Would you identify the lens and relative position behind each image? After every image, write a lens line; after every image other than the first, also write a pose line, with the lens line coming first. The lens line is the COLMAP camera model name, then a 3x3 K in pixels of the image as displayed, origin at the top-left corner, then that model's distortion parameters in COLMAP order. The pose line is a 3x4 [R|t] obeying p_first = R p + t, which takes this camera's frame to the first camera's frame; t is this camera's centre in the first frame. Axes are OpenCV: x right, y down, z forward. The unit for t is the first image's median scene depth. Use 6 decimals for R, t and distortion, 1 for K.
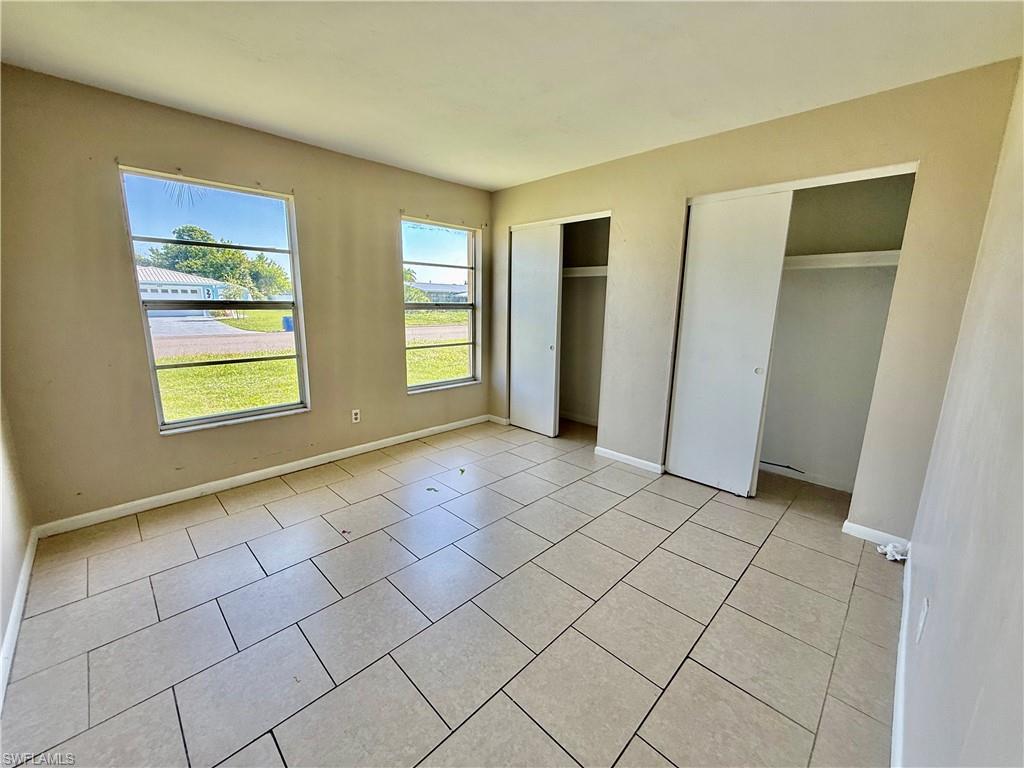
lens RADIAL K [[406.5, 0, 510.0], [0, 406.5, 385.2], [0, 0, 1]] dist [-0.002011, 0.000546]
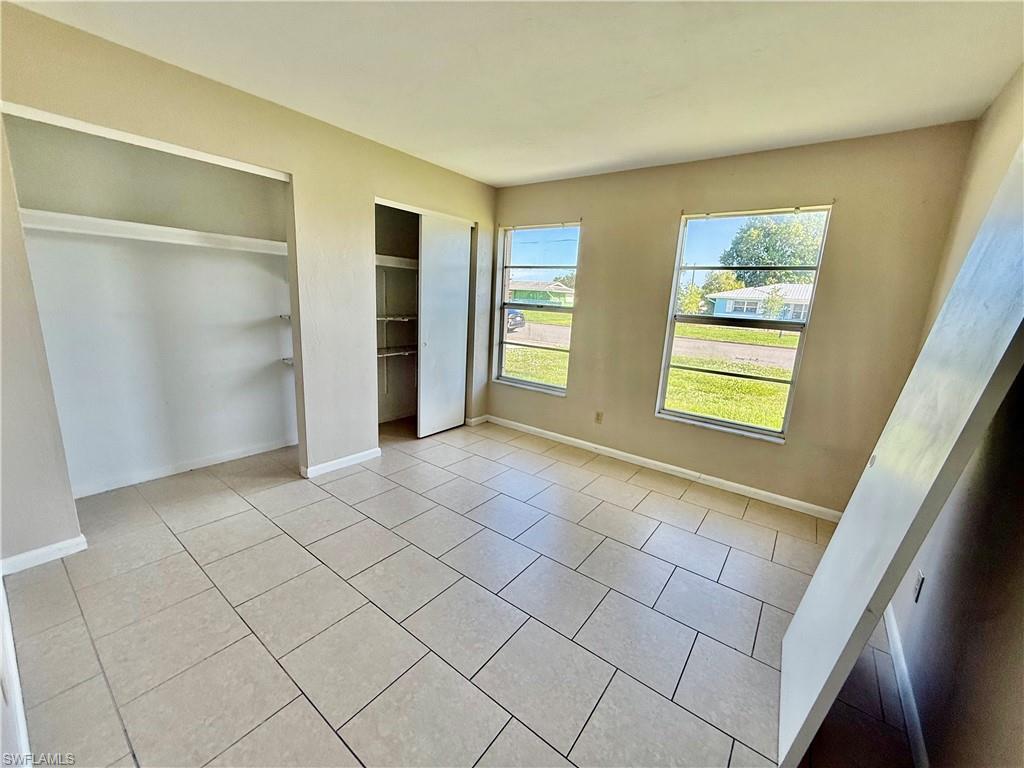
lens RADIAL K [[406.5, 0, 510.0], [0, 406.5, 385.2], [0, 0, 1]] dist [-0.002011, 0.000546]
pose [[0.130513, 0.192903, -0.972499, 0.468498], [-0.249666, 0.955674, 0.156059, -0.082559], [0.959496, 0.222432, 0.172890, 0.405783]]
